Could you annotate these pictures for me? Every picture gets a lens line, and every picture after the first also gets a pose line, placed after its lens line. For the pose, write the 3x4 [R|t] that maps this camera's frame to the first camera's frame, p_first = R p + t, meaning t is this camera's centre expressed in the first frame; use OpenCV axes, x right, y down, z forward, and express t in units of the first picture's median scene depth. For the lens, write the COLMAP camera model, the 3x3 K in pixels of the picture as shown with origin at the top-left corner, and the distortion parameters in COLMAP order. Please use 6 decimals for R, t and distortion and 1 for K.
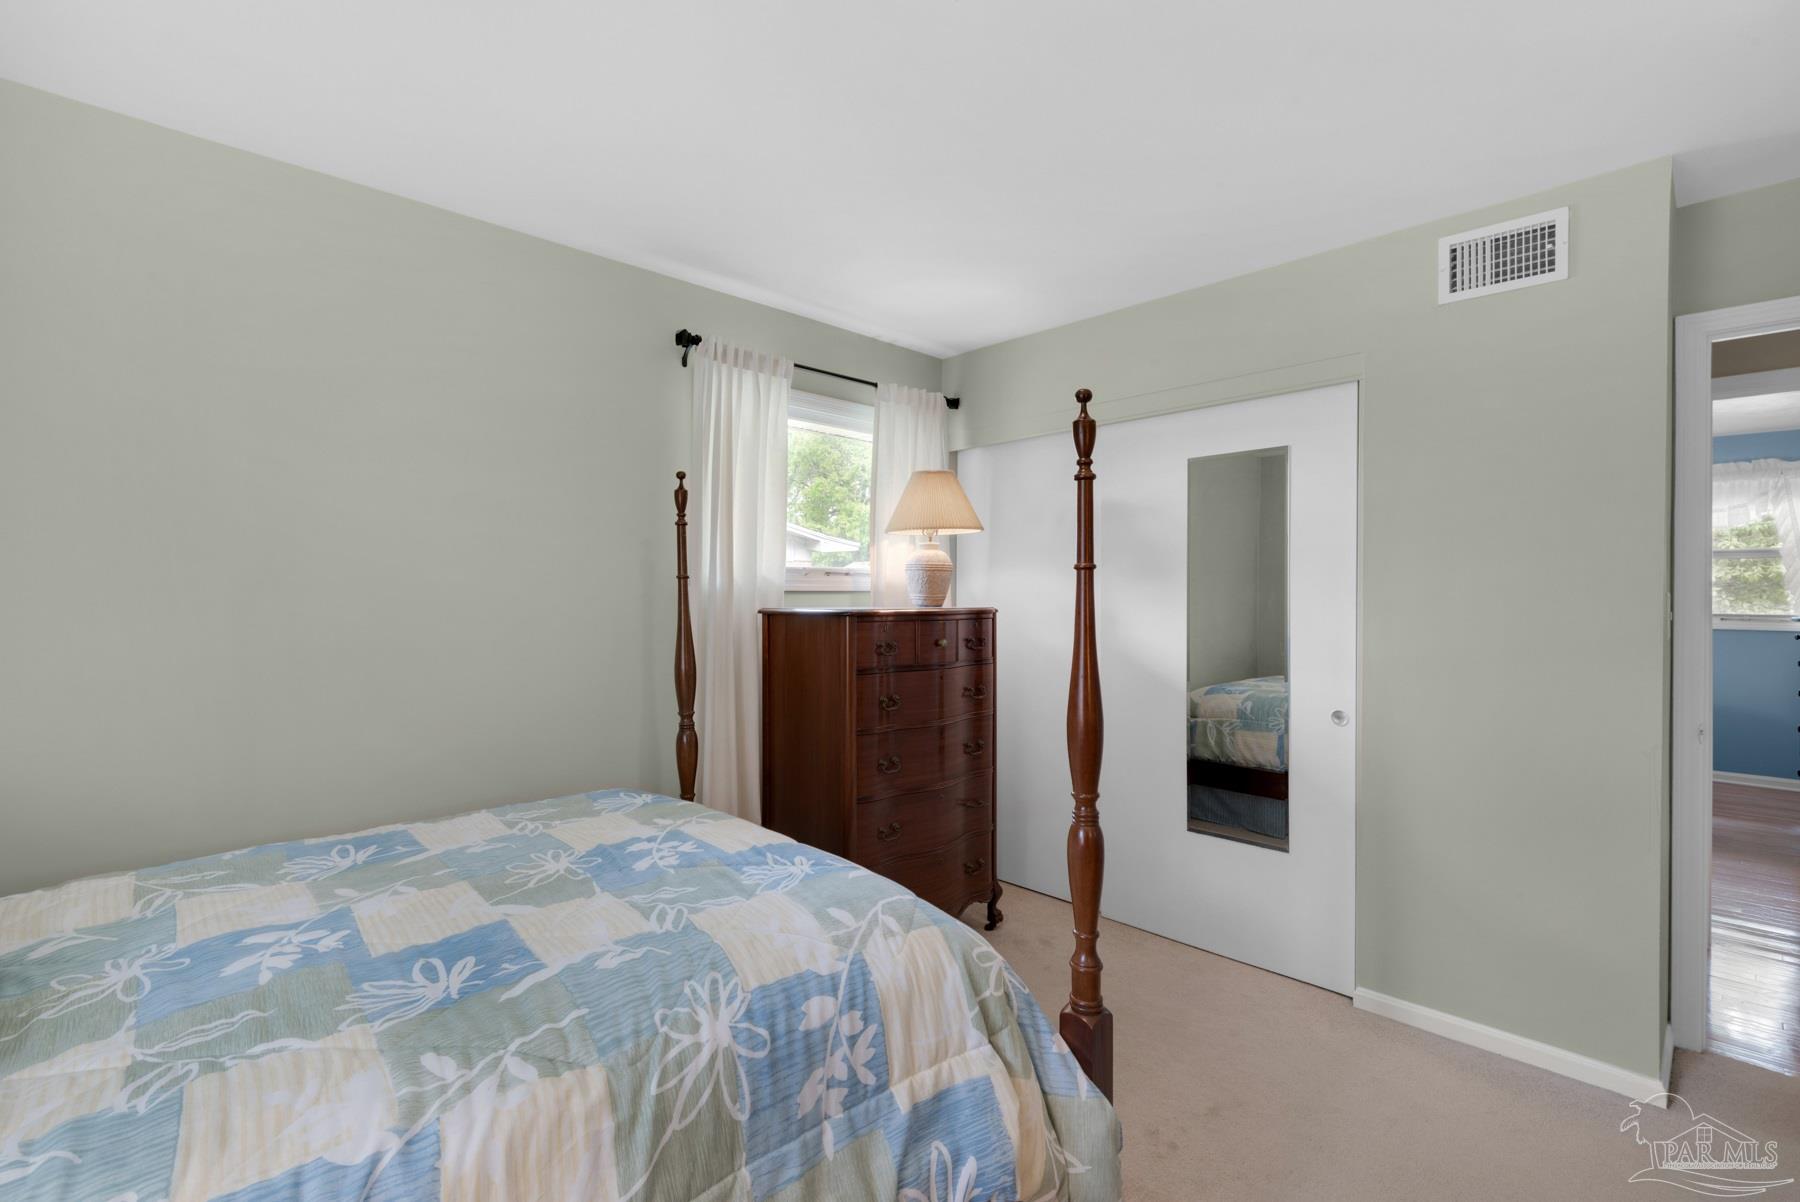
lens RADIAL K [[806.9, 0, 898.5], [0, 806.9, 596.6], [0, 0, 1]] dist [0.010357, -0.002250]
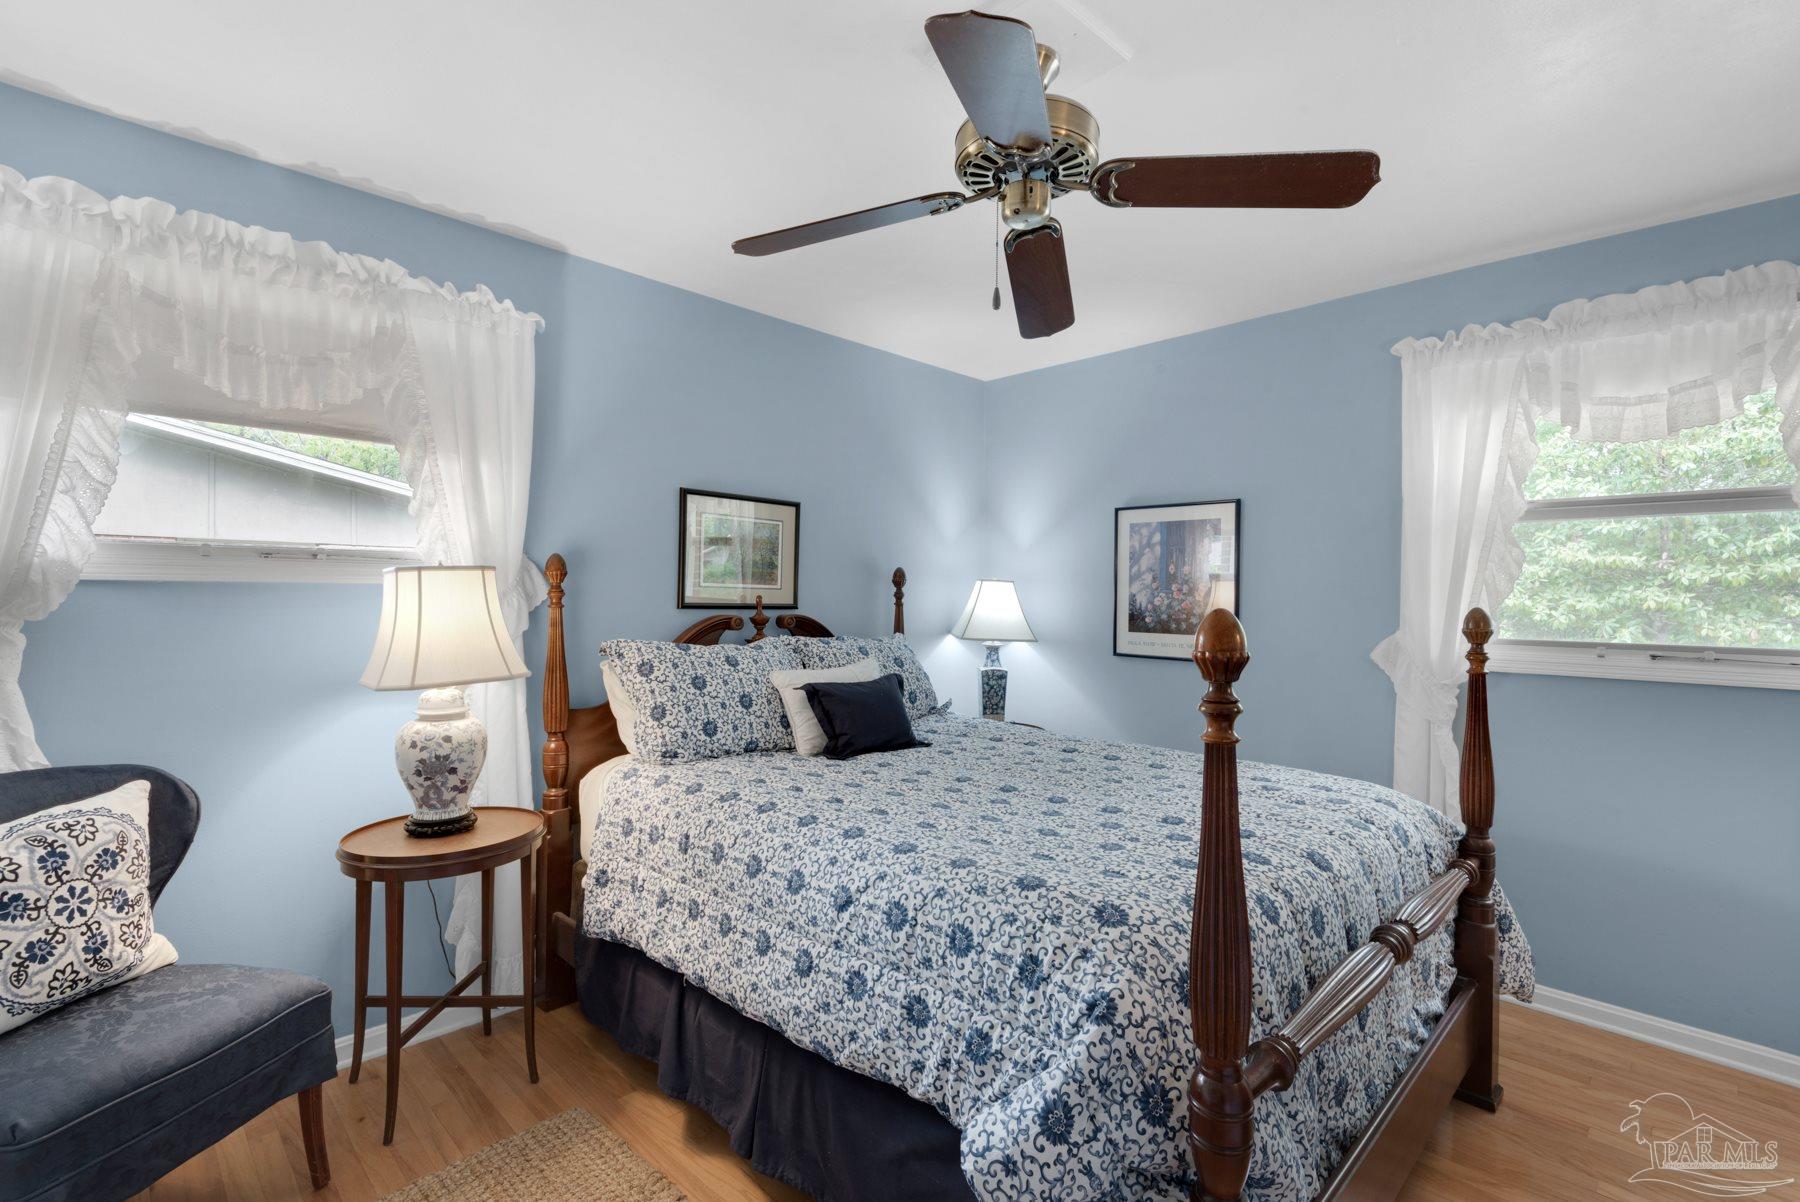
lens RADIAL K [[806.9, 0, 906.5], [0, 806.9, 596.1], [0, 0, 1]] dist [0.010357, -0.002250]
pose [[0.999894, 0.009222, 0.011225, 0.616921], [-0.009151, 0.999938, -0.006307, 0.005884], [-0.011282, 0.006204, 0.999917, 0.580478]]
